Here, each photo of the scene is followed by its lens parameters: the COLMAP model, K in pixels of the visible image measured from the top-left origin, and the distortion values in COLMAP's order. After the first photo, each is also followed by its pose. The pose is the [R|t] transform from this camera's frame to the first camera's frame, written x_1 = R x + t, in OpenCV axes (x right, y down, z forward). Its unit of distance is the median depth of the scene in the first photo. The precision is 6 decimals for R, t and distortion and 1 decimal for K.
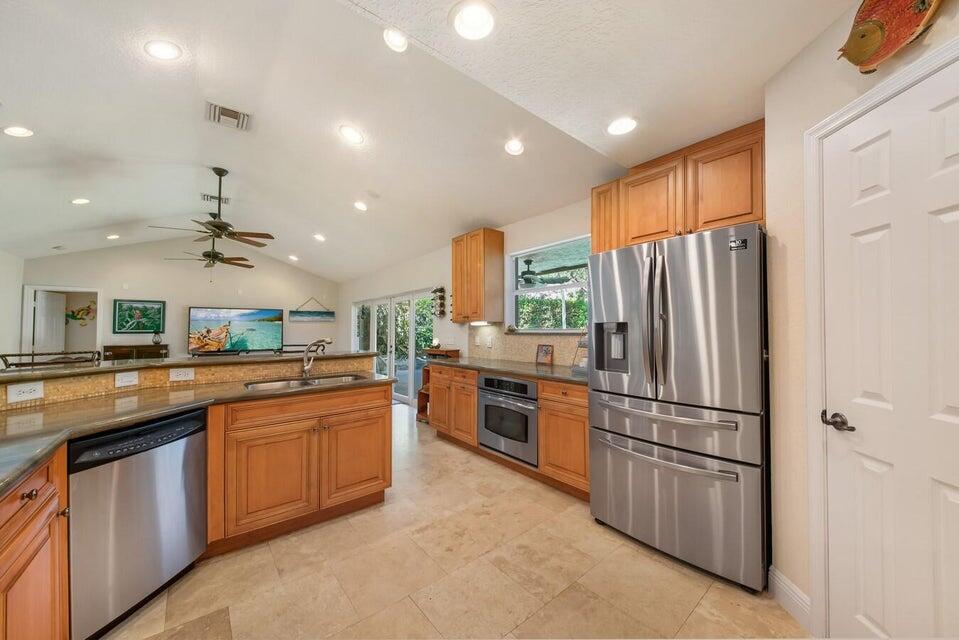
lens RADIAL K [[351.9, 0, 479.5], [0, 351.9, 320.0], [0, 0, 1]] dist [-0.025076, -0.000094]
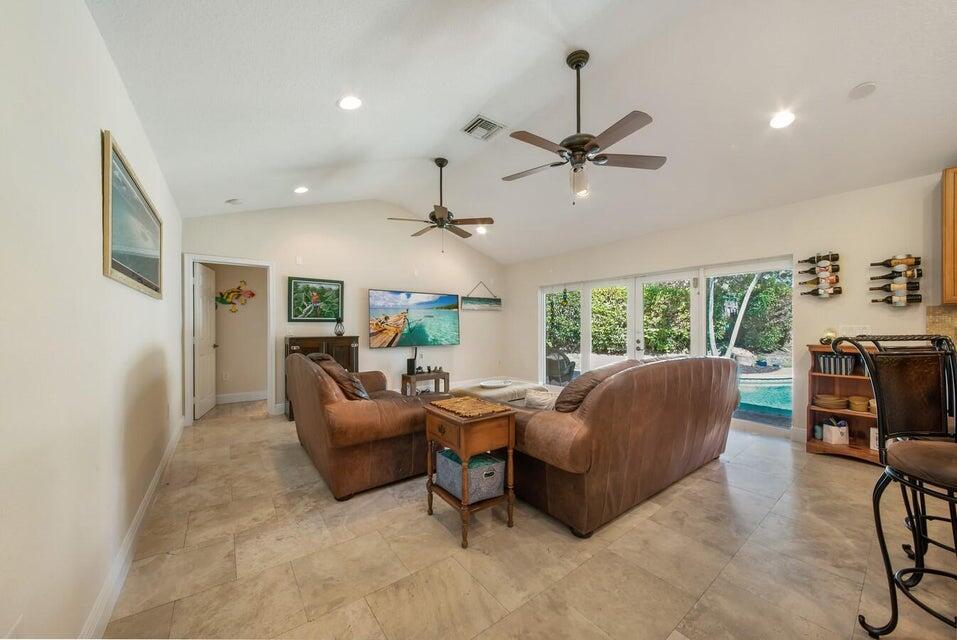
lens RADIAL K [[333.0, 0, 478.5], [0, 333.0, 320.0], [0, 0, 1]] dist [-0.000926, -0.000130]
pose [[0.999814, 0.003658, -0.018962, -0.680564], [-0.003431, 0.999923, 0.011962, 0.027339], [0.019005, -0.011895, 0.999749, 0.285512]]
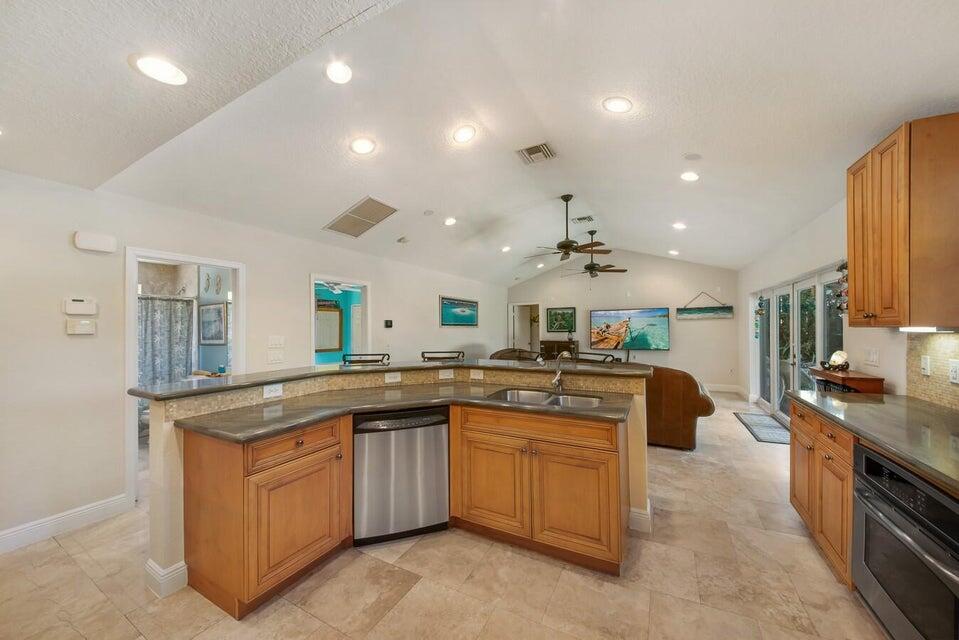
lens RADIAL K [[333.7, 0, 479.5], [0, 333.7, 320.0], [0, 0, 1]] dist [-0.000926, -0.000130]
pose [[0.388003, -0.021595, -0.921405, 0.122888], [0.040950, 0.999142, -0.006173, -0.015811], [0.920748, -0.035337, 0.388555, 0.205096]]
